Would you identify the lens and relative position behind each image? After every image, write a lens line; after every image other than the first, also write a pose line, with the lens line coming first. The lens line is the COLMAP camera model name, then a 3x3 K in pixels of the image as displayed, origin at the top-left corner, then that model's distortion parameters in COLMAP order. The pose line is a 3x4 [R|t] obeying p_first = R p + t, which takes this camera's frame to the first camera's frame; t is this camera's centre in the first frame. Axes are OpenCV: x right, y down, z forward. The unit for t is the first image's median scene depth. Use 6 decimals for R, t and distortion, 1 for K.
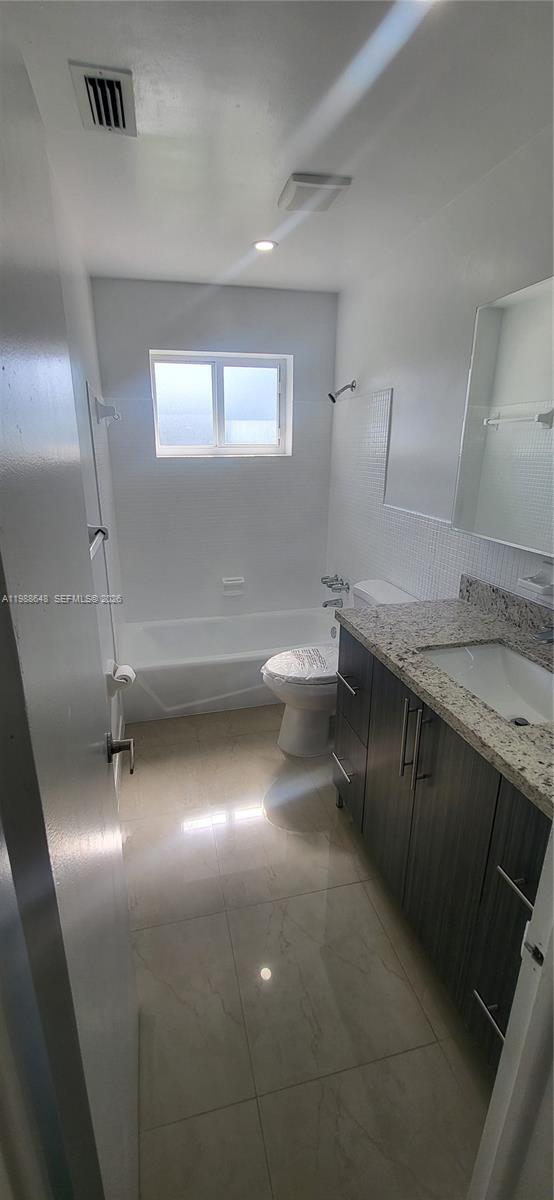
lens RADIAL K [[474.9, 0, 275.8], [0, 474.9, 597.1], [0, 0, 1]] dist [-0.000395, -0.001159]
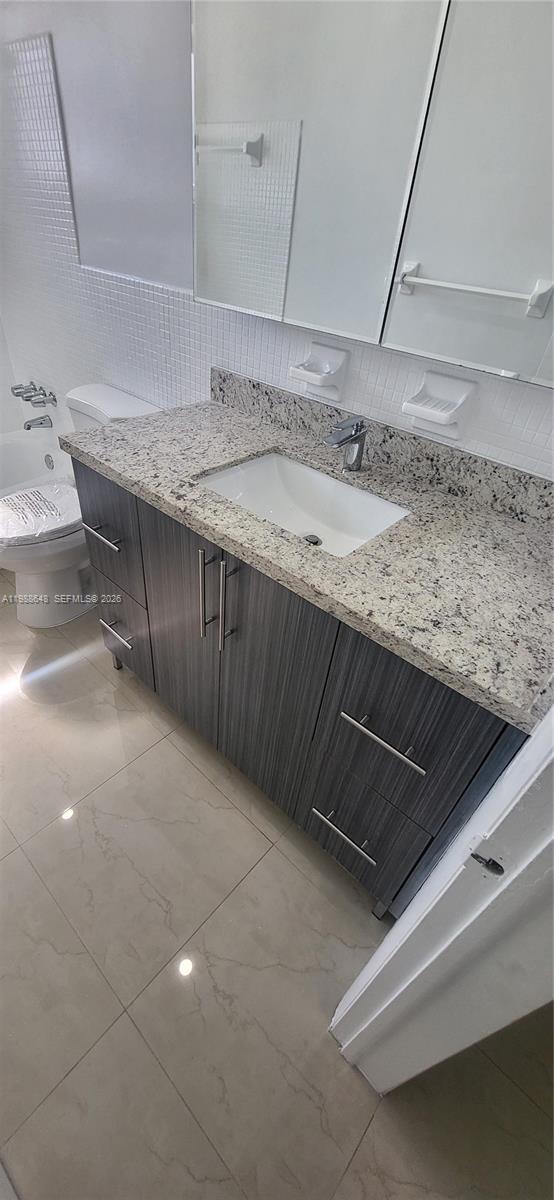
lens RADIAL K [[474.9, 0, 266.5], [0, 474.9, 588.9], [0, 0, 1]] dist [-0.000395, -0.001159]
pose [[0.837385, -0.284952, 0.466465, -0.006054], [0.093995, 0.915725, 0.390656, -0.012276], [-0.538472, -0.283284, 0.793598, 0.260654]]
